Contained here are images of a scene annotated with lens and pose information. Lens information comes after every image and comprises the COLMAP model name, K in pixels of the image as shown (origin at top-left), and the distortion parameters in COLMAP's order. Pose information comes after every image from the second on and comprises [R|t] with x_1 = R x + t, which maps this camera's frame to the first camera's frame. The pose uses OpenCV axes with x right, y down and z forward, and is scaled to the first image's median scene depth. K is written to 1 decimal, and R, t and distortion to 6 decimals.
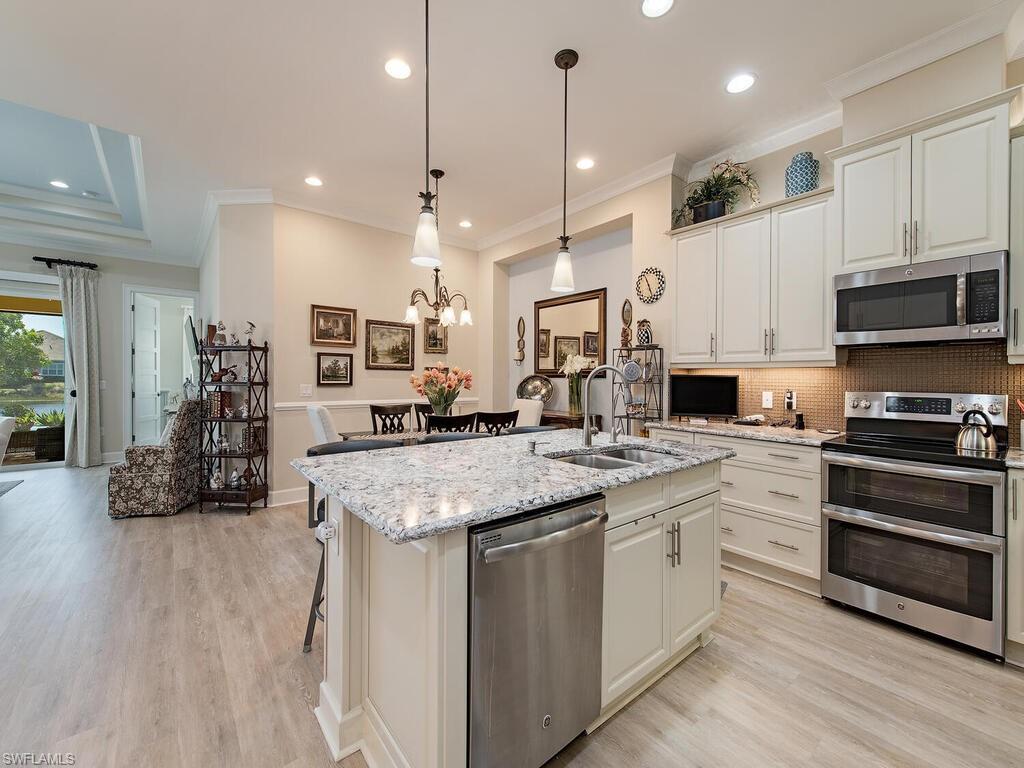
lens RADIAL K [[423.1, 0, 514.0], [0, 423.1, 379.5], [0, 0, 1]] dist [0.013290, -0.000338]
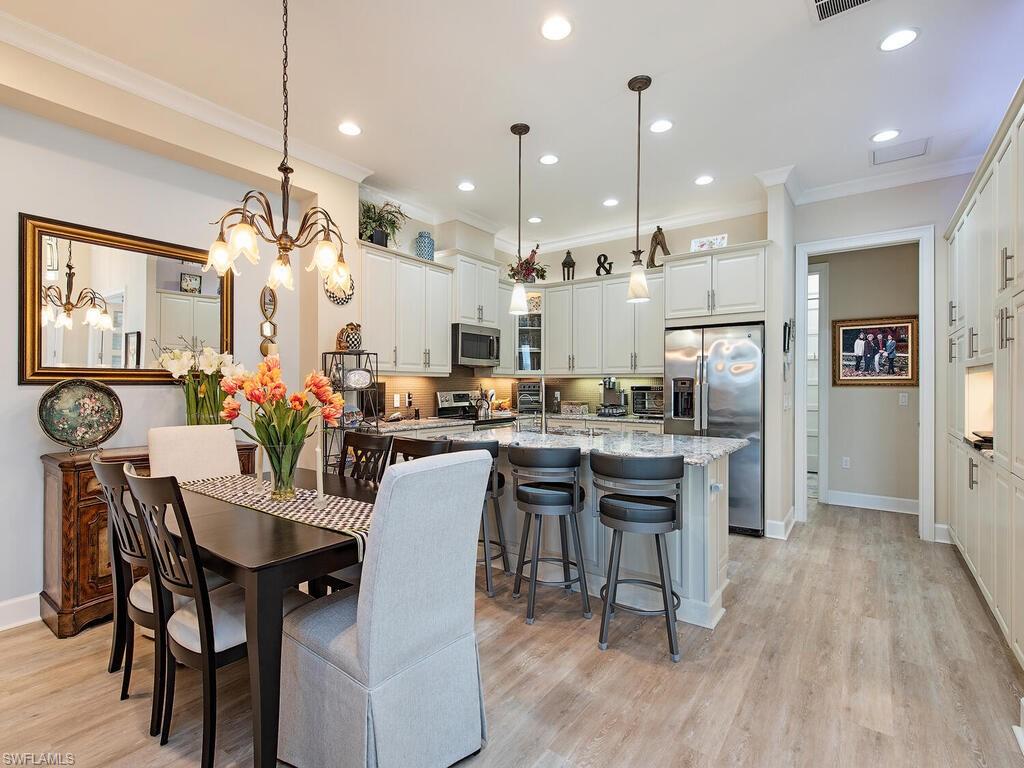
lens RADIAL K [[478.4, 0, 516.1], [0, 478.4, 380.5], [0, 0, 1]] dist [0.004852, 0.000561]
pose [[-0.247263, 0.003304, 0.968943, -0.725143], [0.004084, 0.999989, -0.002368, -0.006864], [-0.968940, 0.003372, -0.247274, 0.801479]]
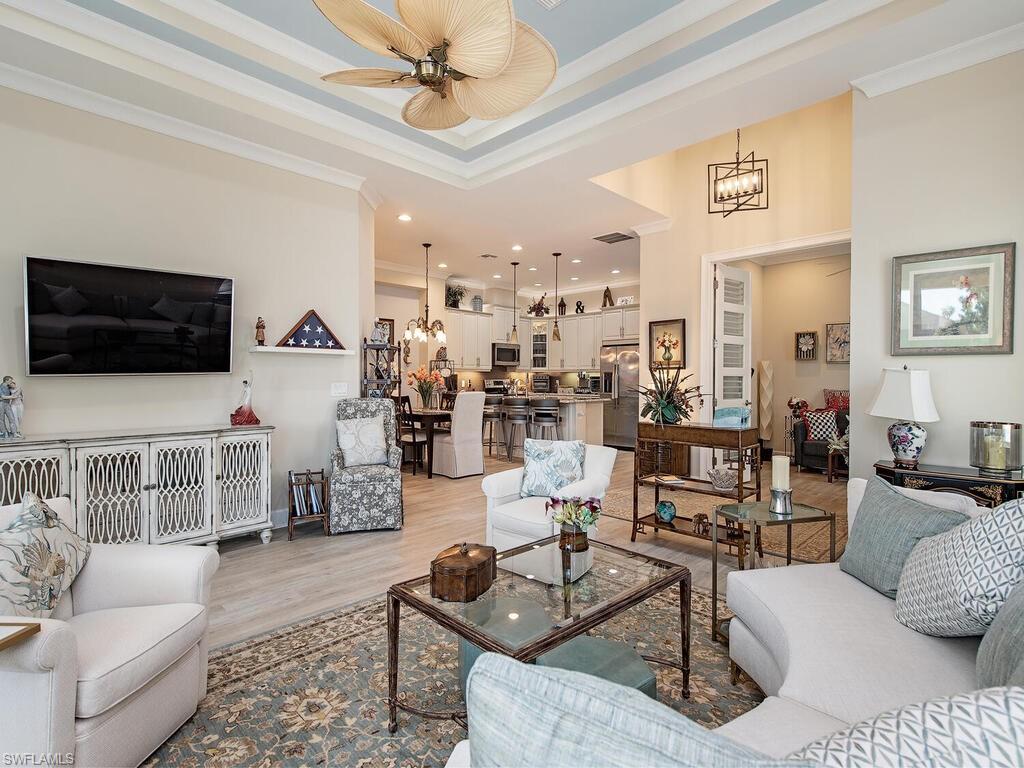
lens RADIAL K [[519.9, 0, 516.6], [0, 519.9, 384.9], [0, 0, 1]] dist [-0.002969, -0.000206]
pose [[-0.092714, -0.015029, 0.995579, -2.008993], [0.002228, 0.999880, 0.015301, 0.006717], [-0.995690, 0.003636, -0.092670, 0.772281]]
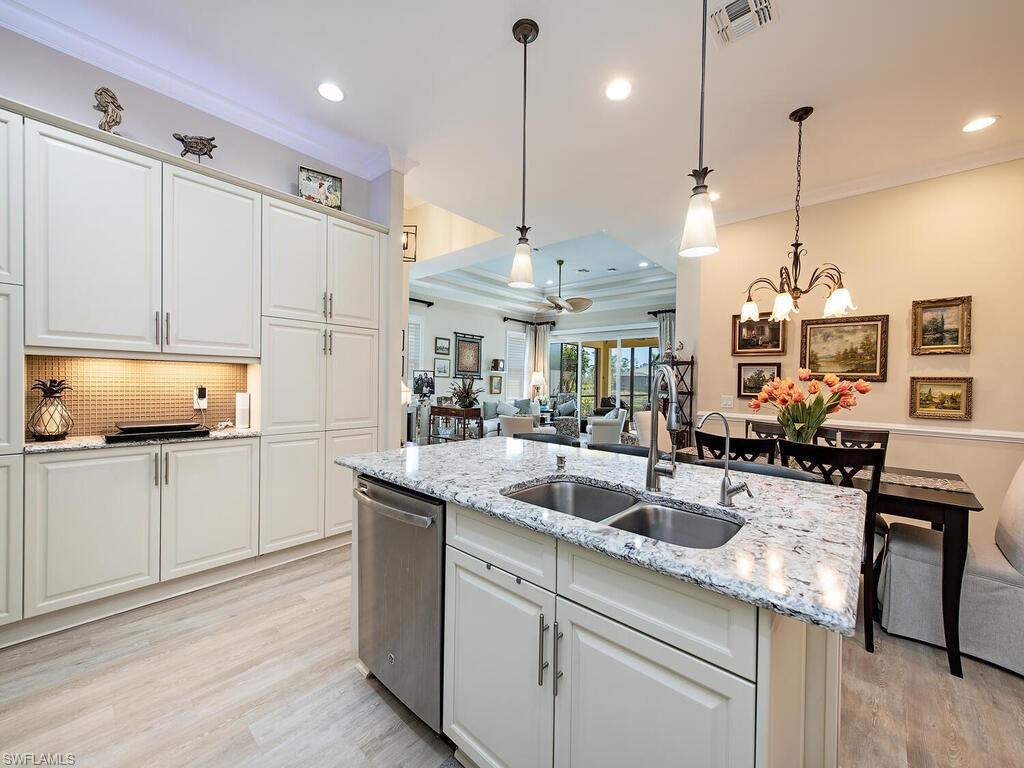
lens RADIAL K [[406.5, 0, 508.4], [0, 406.5, 384.7], [0, 0, 1]] dist [0.010120, 0.000072]
pose [[0.137001, 0.003436, -0.990565, 0.417309], [-0.027684, 0.999617, -0.000362, 0.000698], [0.990184, 0.027473, 0.137043, 0.372548]]
